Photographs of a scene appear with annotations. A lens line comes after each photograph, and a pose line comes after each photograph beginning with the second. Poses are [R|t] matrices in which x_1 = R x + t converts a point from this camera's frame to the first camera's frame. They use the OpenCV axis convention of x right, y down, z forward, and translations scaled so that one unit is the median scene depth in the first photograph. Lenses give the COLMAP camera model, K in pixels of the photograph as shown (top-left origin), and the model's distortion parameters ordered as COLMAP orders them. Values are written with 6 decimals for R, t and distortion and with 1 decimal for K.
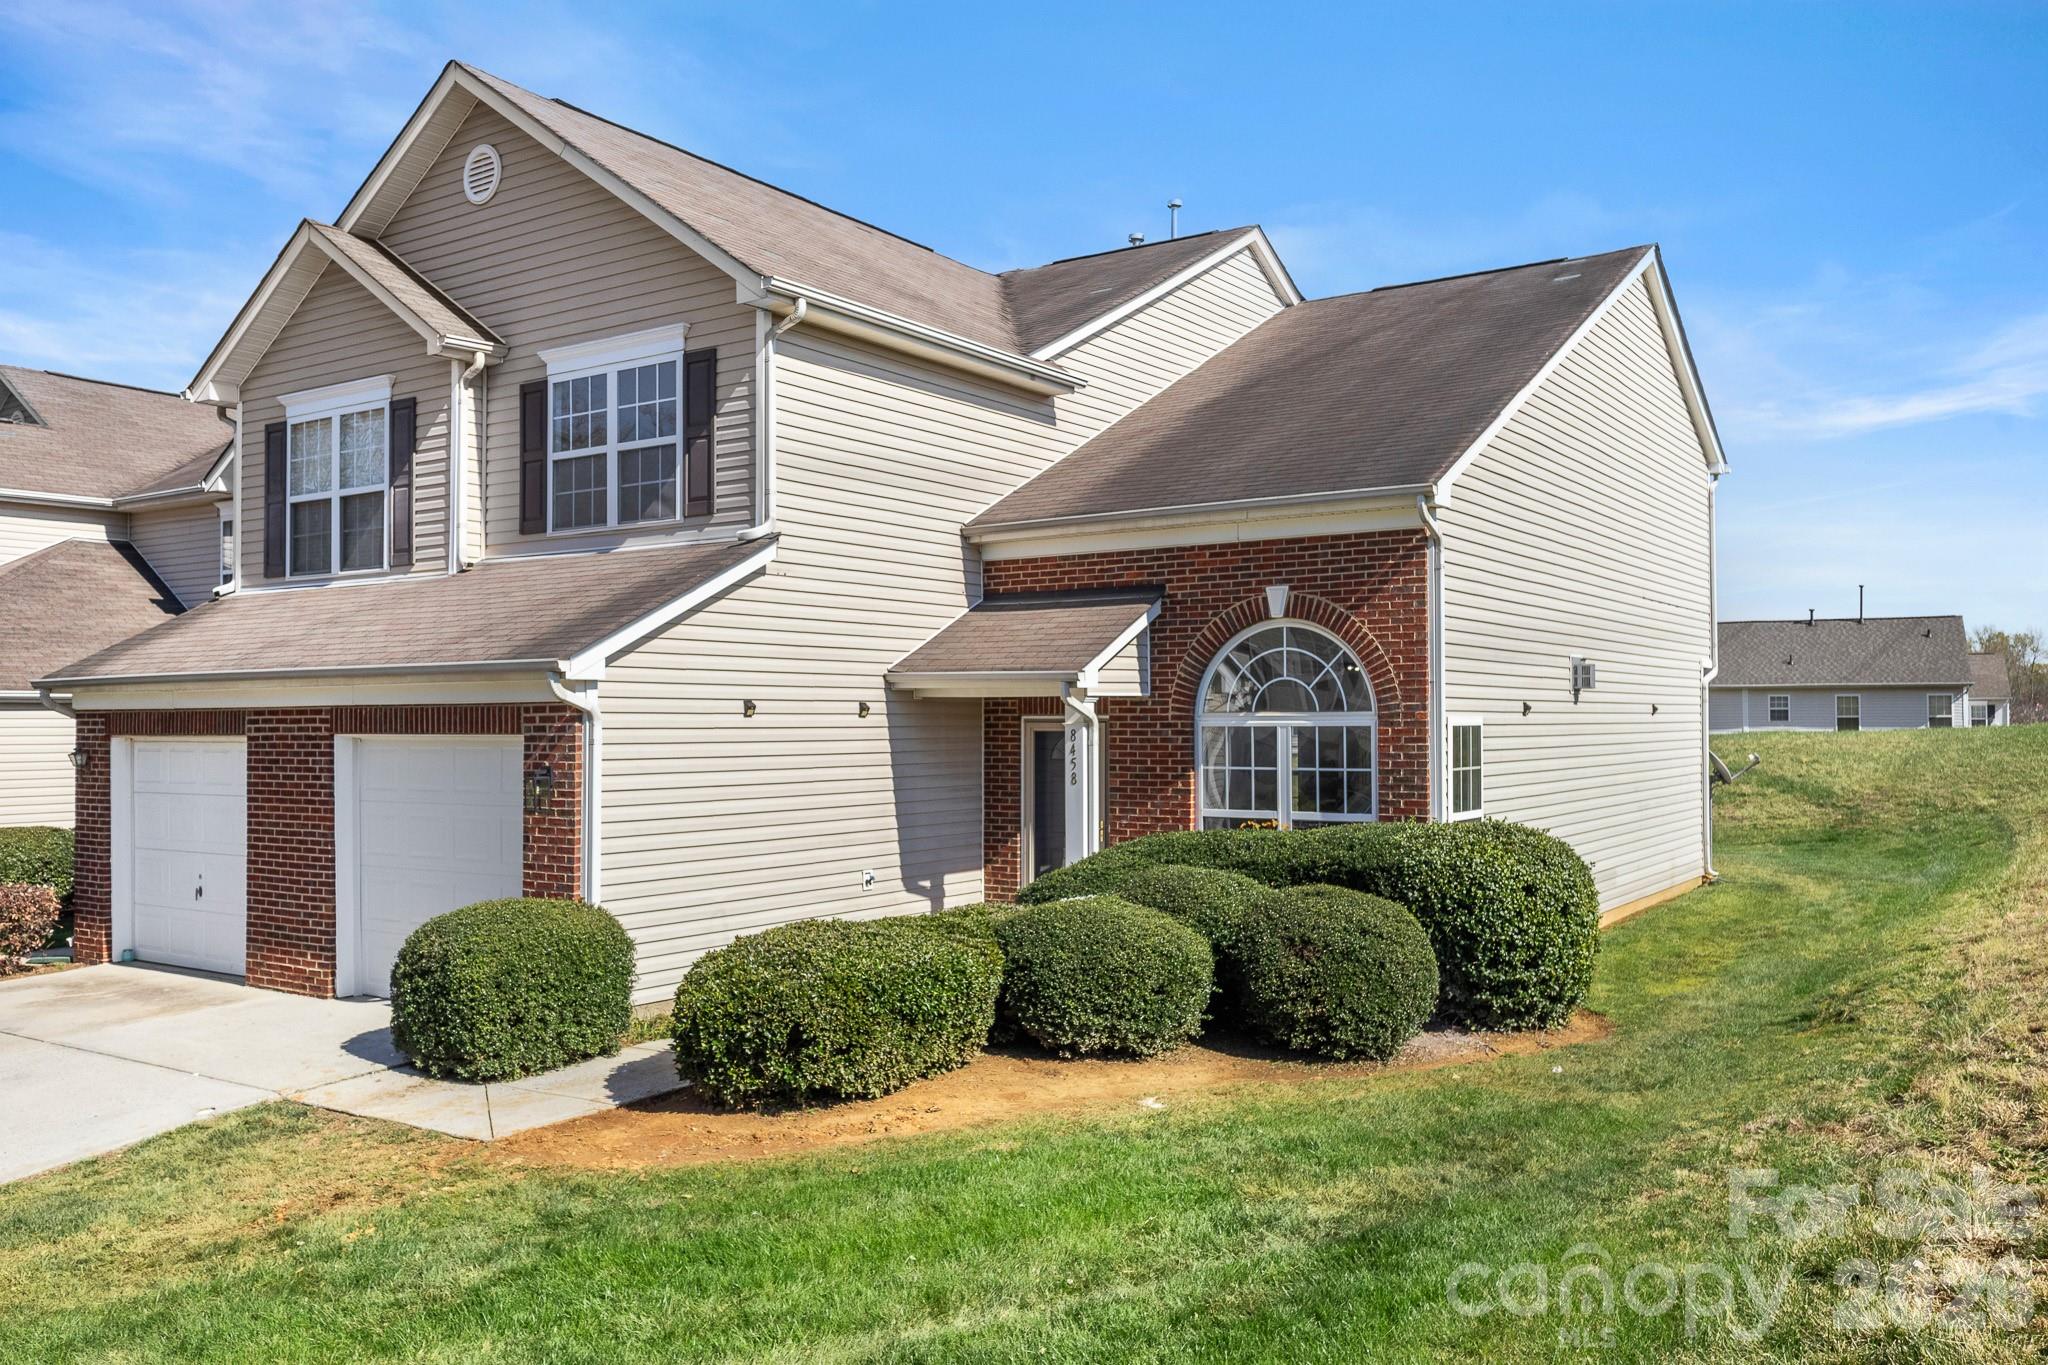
lens RADIAL K [[1667.3, 0, 1024.0], [0, 1667.3, 682.5], [0, 0, 1]] dist [-0.005789, -0.005160]
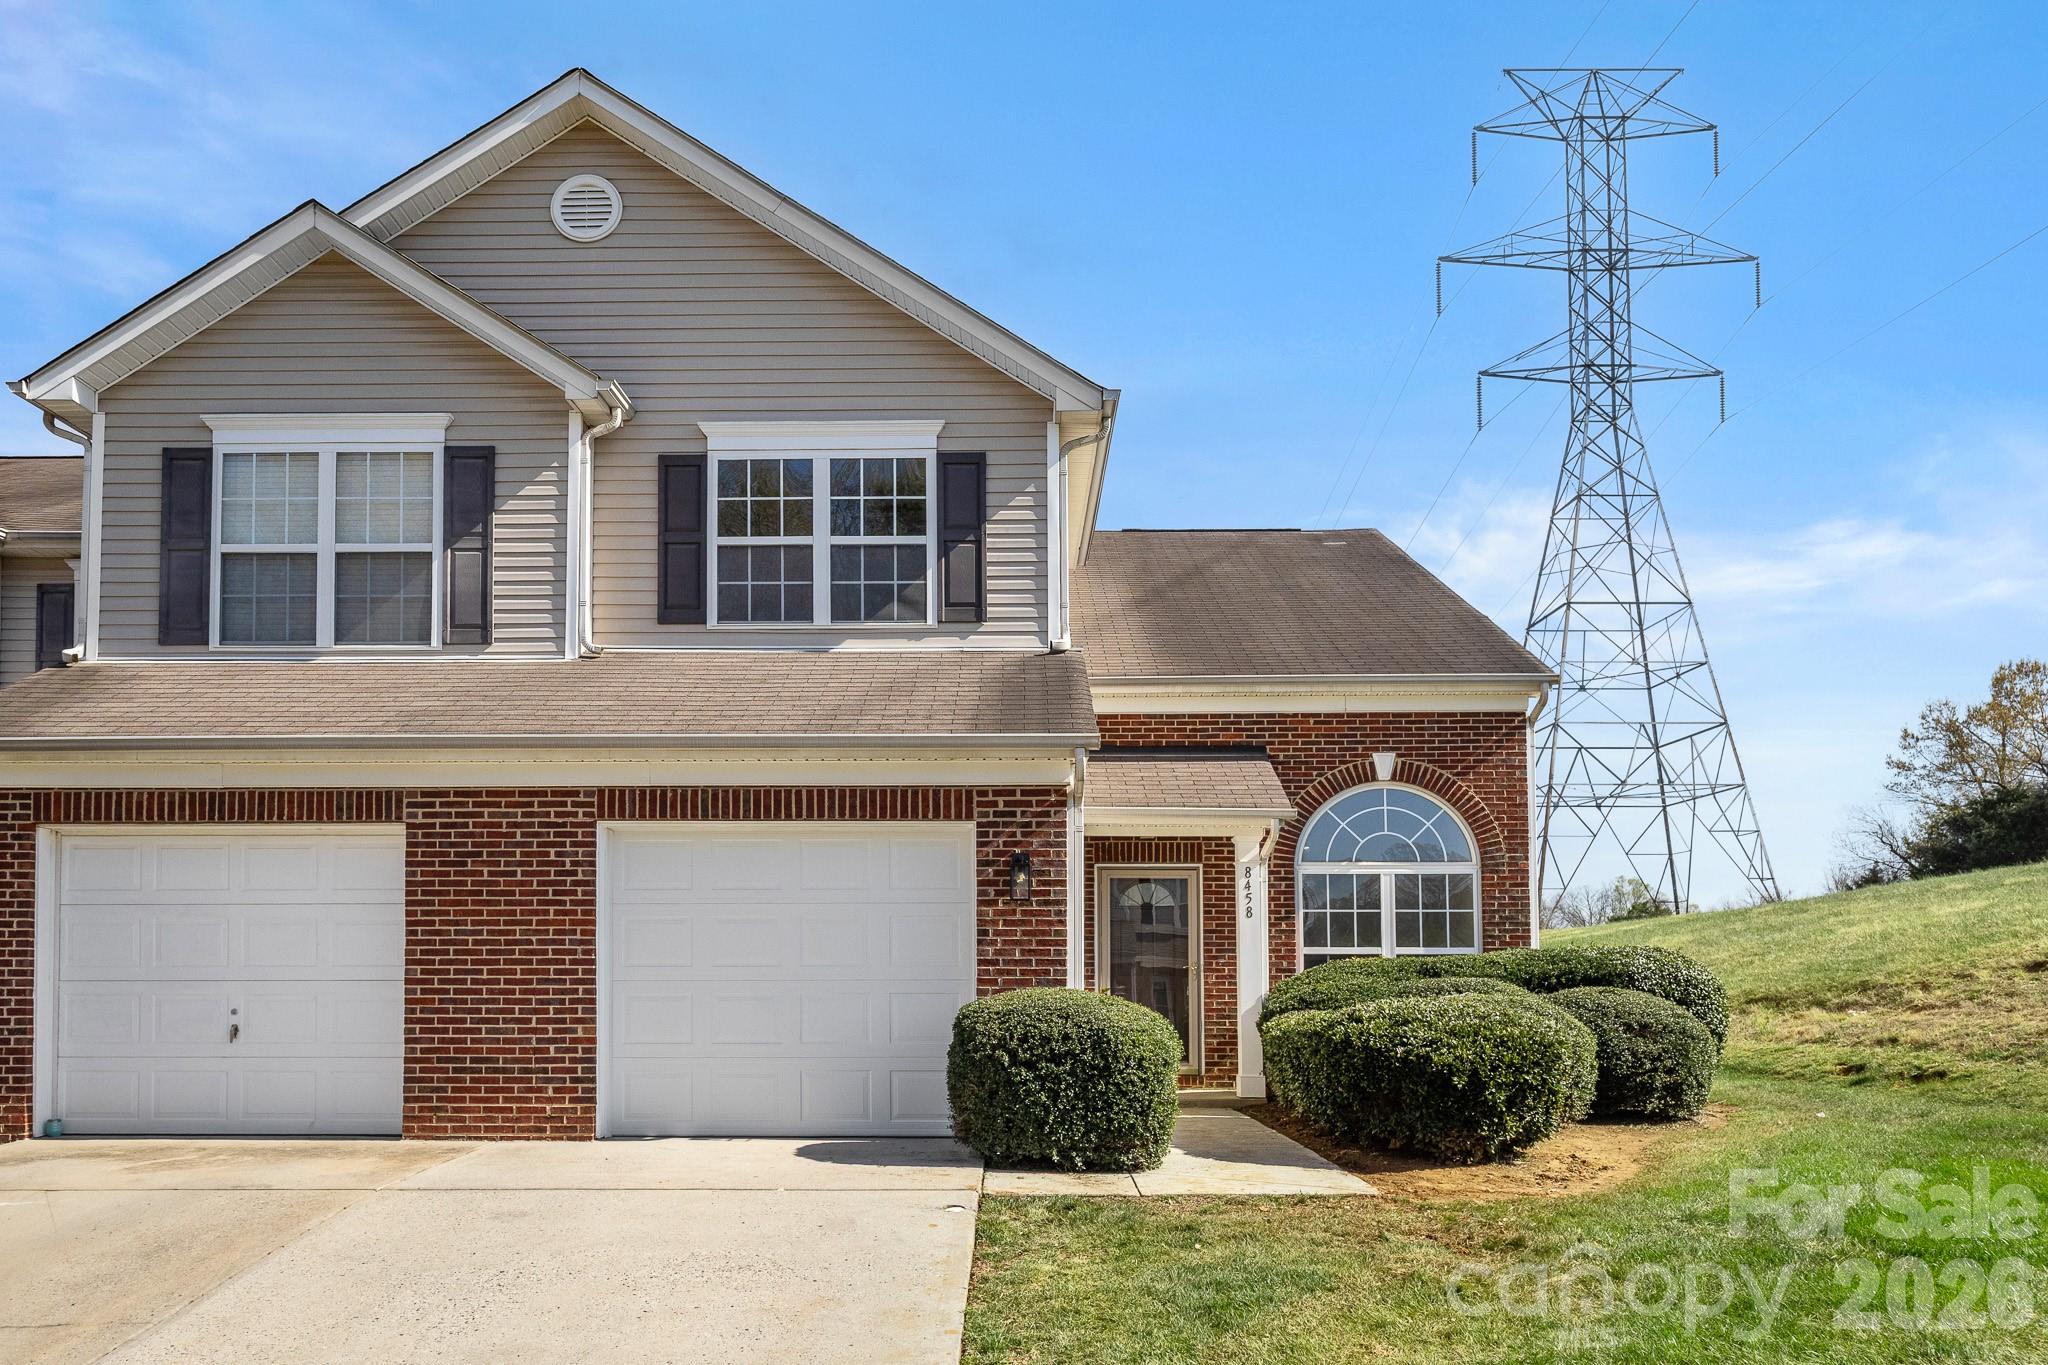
lens RADIAL K [[1559.7, 0, 1023.5], [0, 1559.7, 914.7], [0, 0, 1]] dist [0.000340, 0.000615]
pose [[0.840346, 0.037967, 0.540720, -0.626217], [-0.024779, 0.999192, -0.031649, 0.092913], [-0.541484, 0.013198, 0.840607, 0.221869]]
